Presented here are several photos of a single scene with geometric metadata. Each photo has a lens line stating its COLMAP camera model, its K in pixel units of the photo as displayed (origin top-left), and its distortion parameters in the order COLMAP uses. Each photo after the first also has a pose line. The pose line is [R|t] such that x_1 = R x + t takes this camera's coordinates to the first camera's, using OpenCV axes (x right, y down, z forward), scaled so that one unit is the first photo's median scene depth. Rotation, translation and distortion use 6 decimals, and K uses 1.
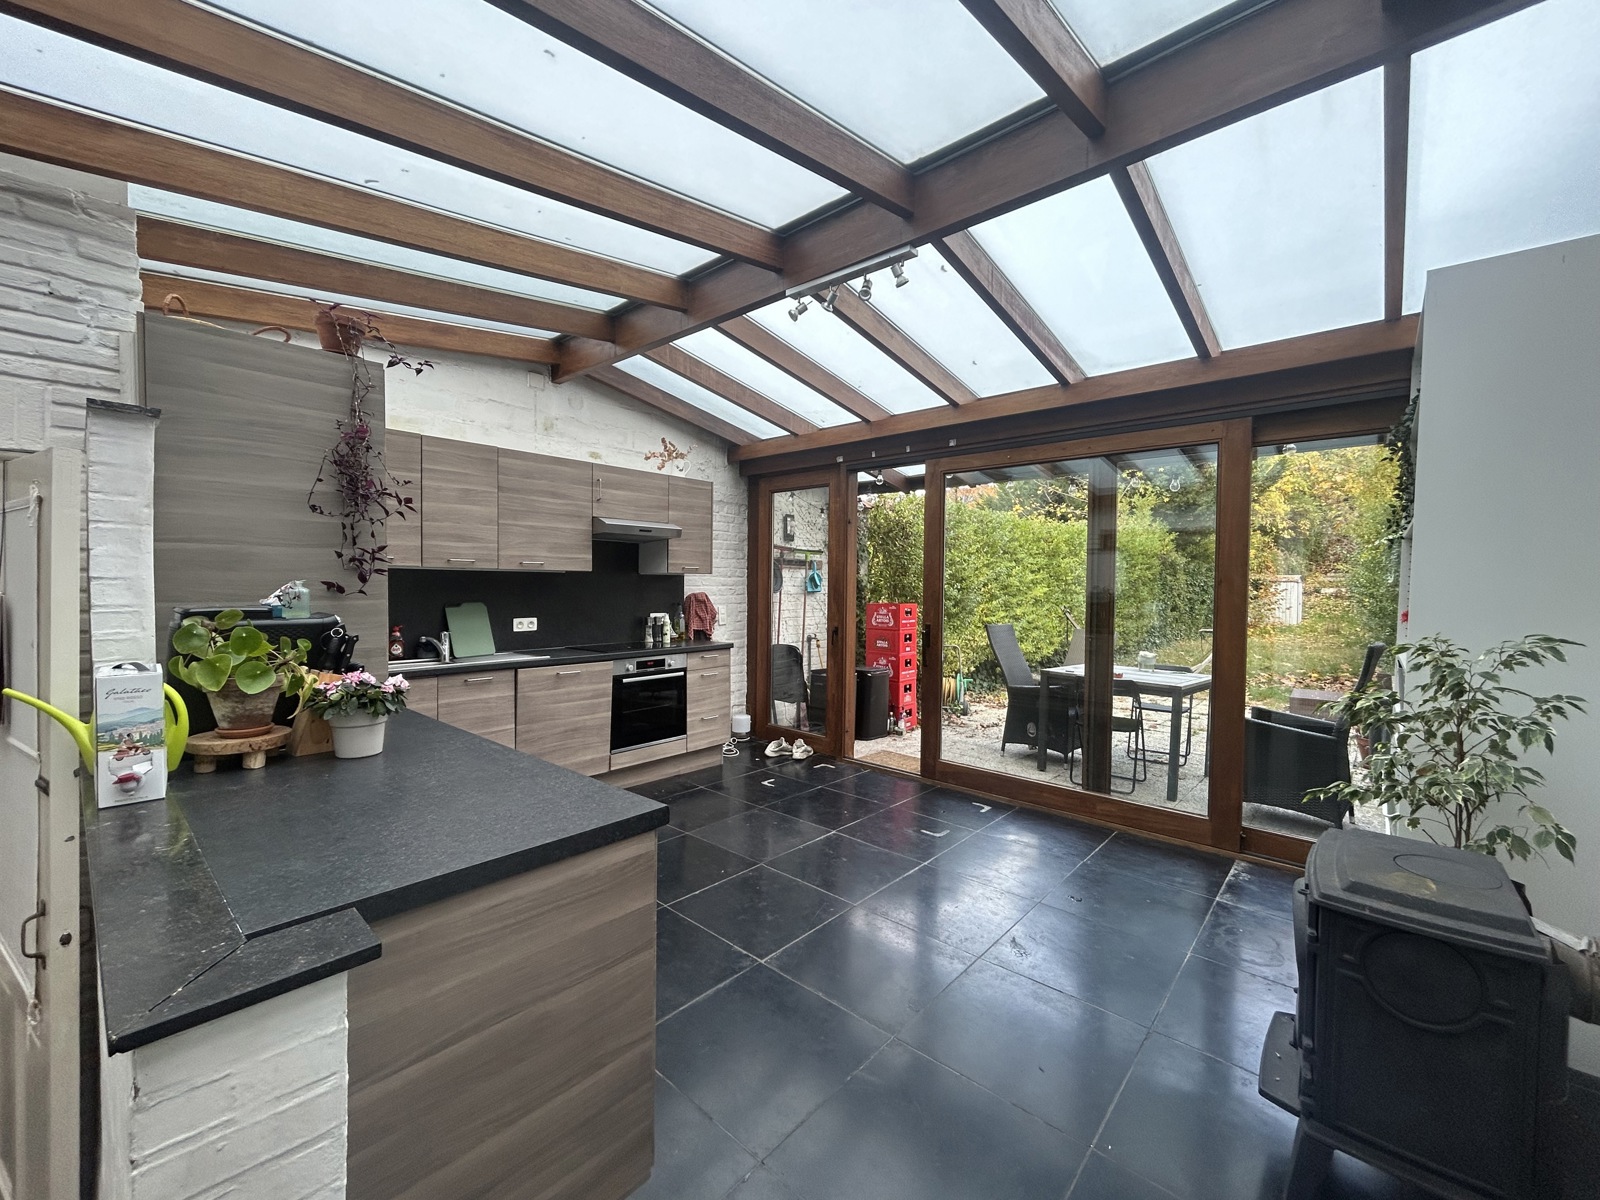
lens RADIAL K [[644.5, 0, 800.4], [0, 644.5, 594.2], [0, 0, 1]] dist [-0.000826, 0.000012]
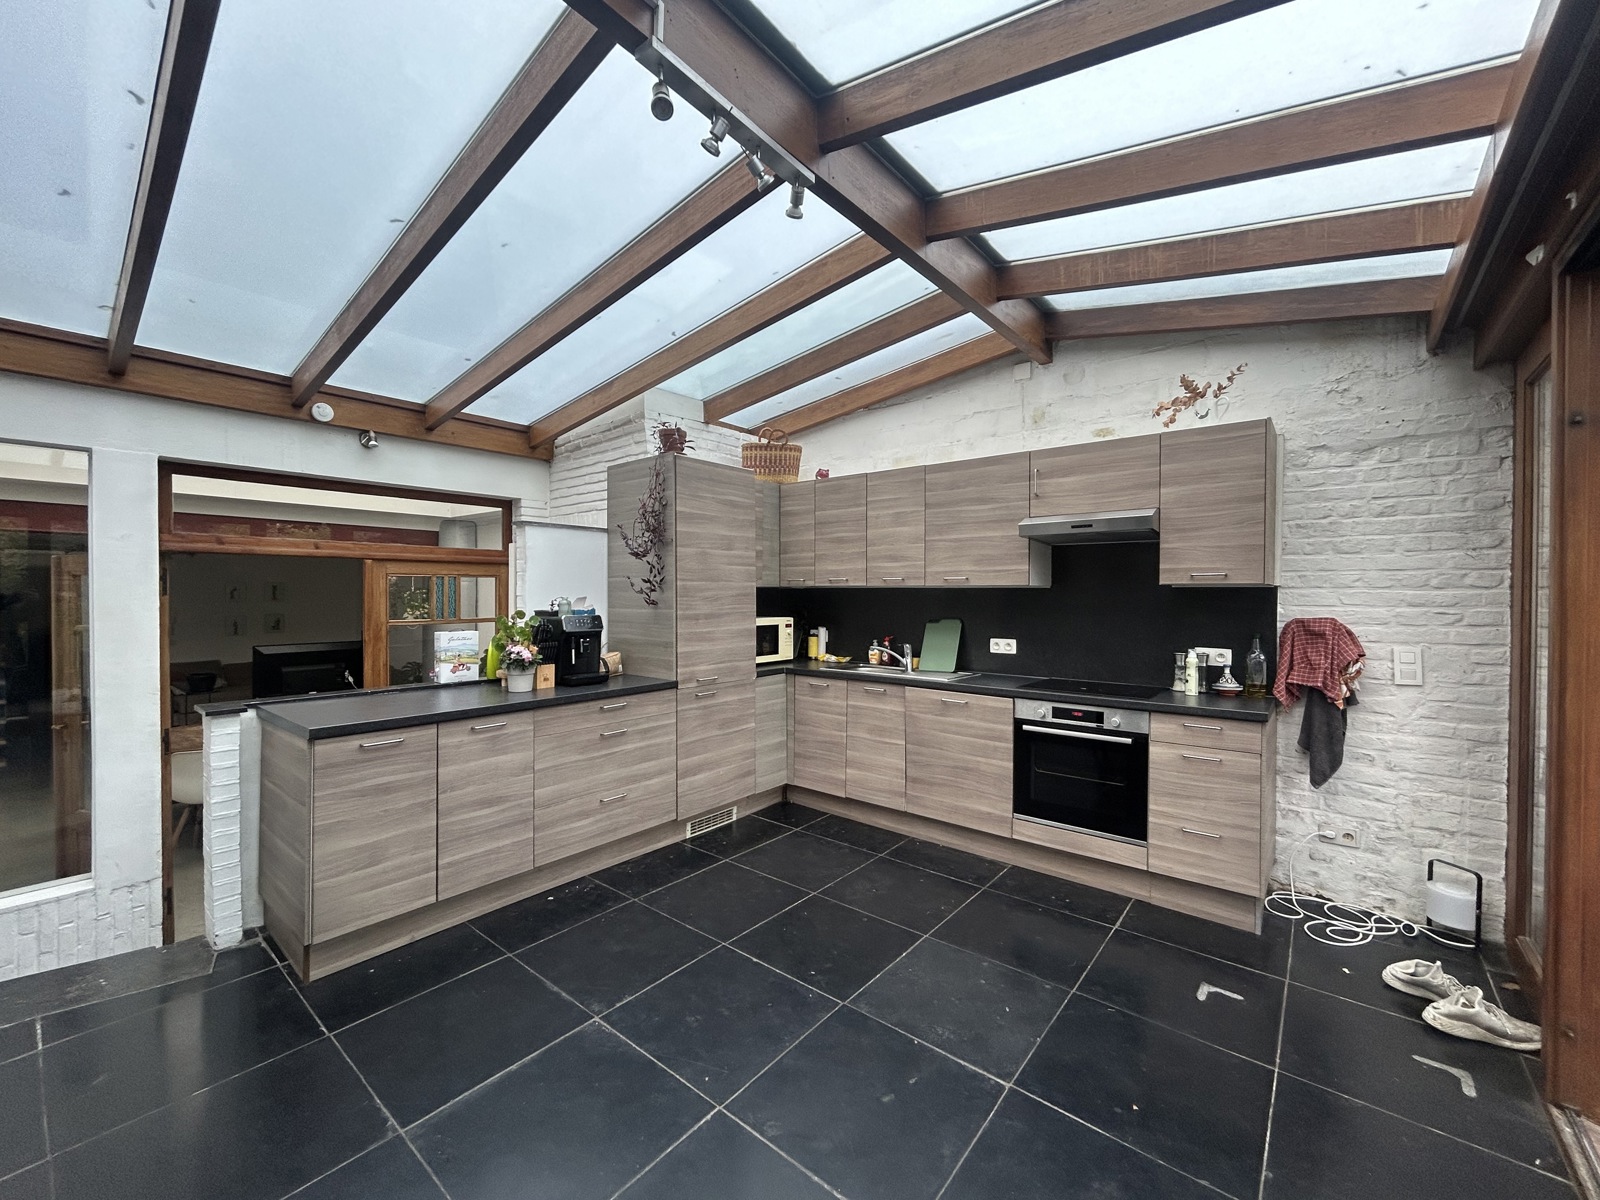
lens RADIAL K [[644.5, 0, 799.0], [0, 644.5, 600.6], [0, 0, 1]] dist [-0.000826, 0.000012]
pose [[0.042180, -0.002594, -0.999107, 0.473409], [-0.021904, 0.999754, -0.003521, -0.007621], [0.998870, 0.022033, 0.042112, 0.686519]]
